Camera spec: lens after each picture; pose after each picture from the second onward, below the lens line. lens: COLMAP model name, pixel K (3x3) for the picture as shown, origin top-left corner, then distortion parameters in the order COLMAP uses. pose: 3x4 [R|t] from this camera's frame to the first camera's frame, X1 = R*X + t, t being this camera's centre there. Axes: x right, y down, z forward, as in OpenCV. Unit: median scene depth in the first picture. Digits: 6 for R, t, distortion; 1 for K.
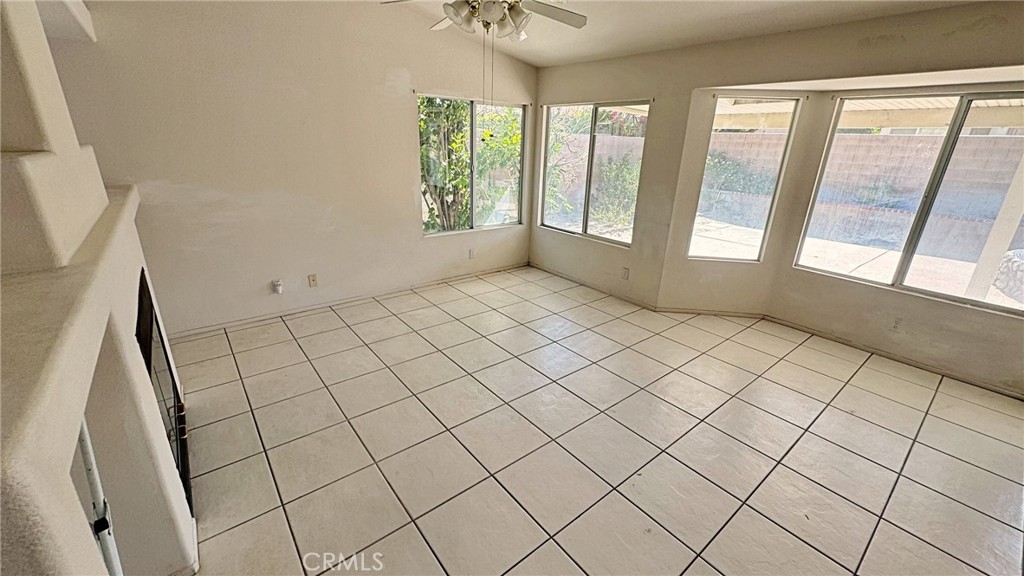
lens RADIAL K [[407.1, 0, 504.5], [0, 407.1, 283.7], [0, 0, 1]] dist [-0.002376, 0.000062]
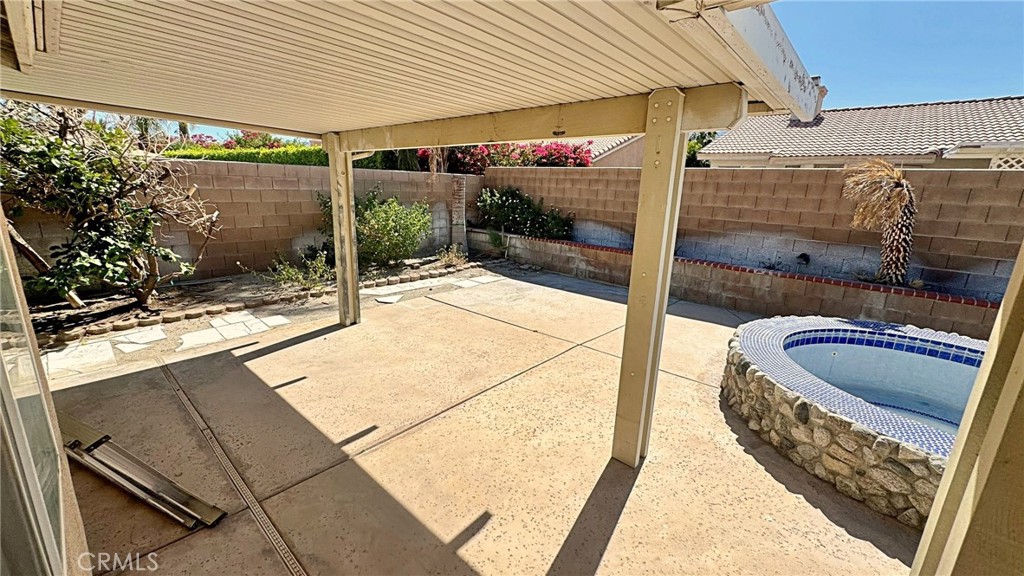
lens RADIAL K [[407.1, 0, 512.9], [0, 407.1, 285.0], [0, 0, 1]] dist [-0.002376, 0.000062]
pose [[0.985825, -0.034028, 0.164290, 0.968988], [0.048158, 0.995402, -0.082803, -0.139927], [-0.160717, 0.089542, 0.982931, 0.476116]]
